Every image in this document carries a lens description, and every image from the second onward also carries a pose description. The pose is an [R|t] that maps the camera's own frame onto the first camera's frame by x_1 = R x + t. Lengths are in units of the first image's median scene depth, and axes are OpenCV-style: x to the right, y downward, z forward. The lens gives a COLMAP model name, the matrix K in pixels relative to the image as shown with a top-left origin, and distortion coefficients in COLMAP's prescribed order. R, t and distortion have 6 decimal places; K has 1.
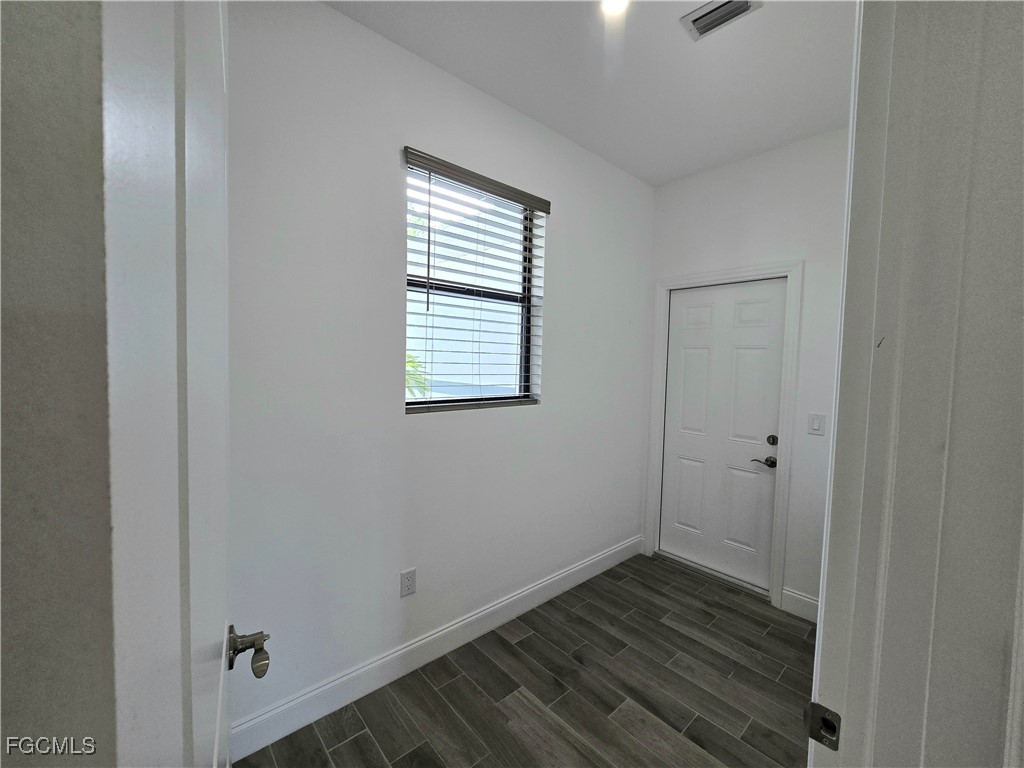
lens RADIAL K [[420.5, 0, 514.4], [0, 420.5, 387.2], [0, 0, 1]] dist [-0.003790, 0.000575]
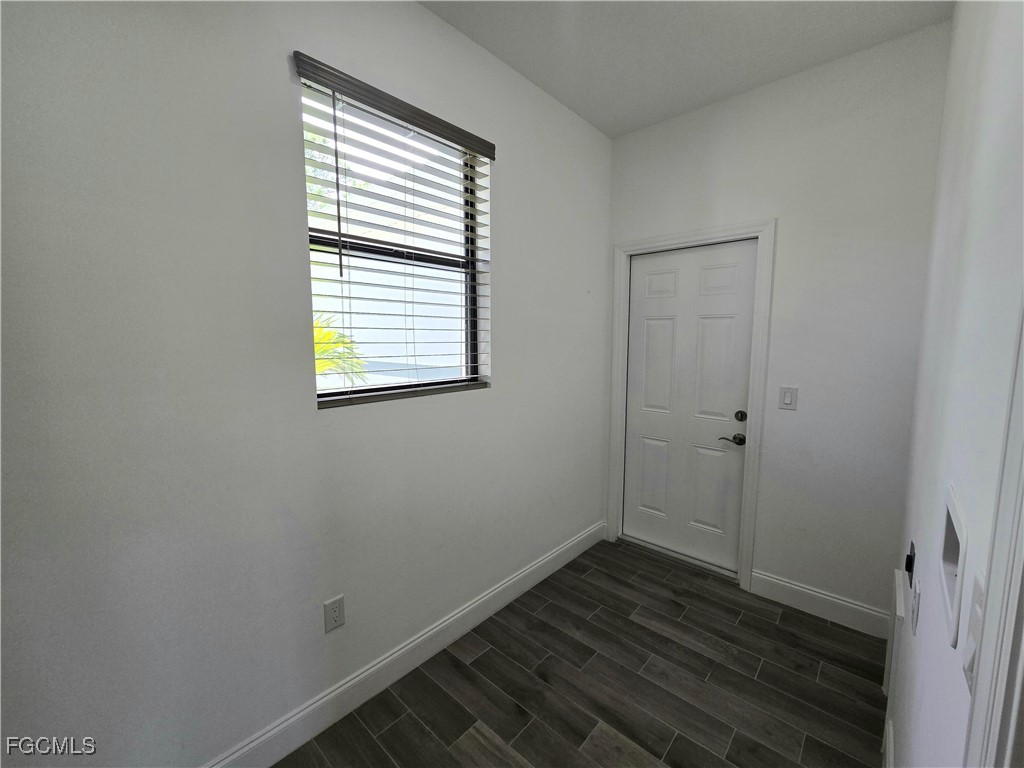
lens RADIAL K [[420.5, 0, 503.8], [0, 420.5, 382.4], [0, 0, 1]] dist [-0.003790, 0.000575]
pose [[0.996063, -0.033636, 0.082015, 0.019833], [0.029895, 0.998475, 0.046419, -0.010248], [-0.083451, -0.043785, 0.995550, 0.153313]]
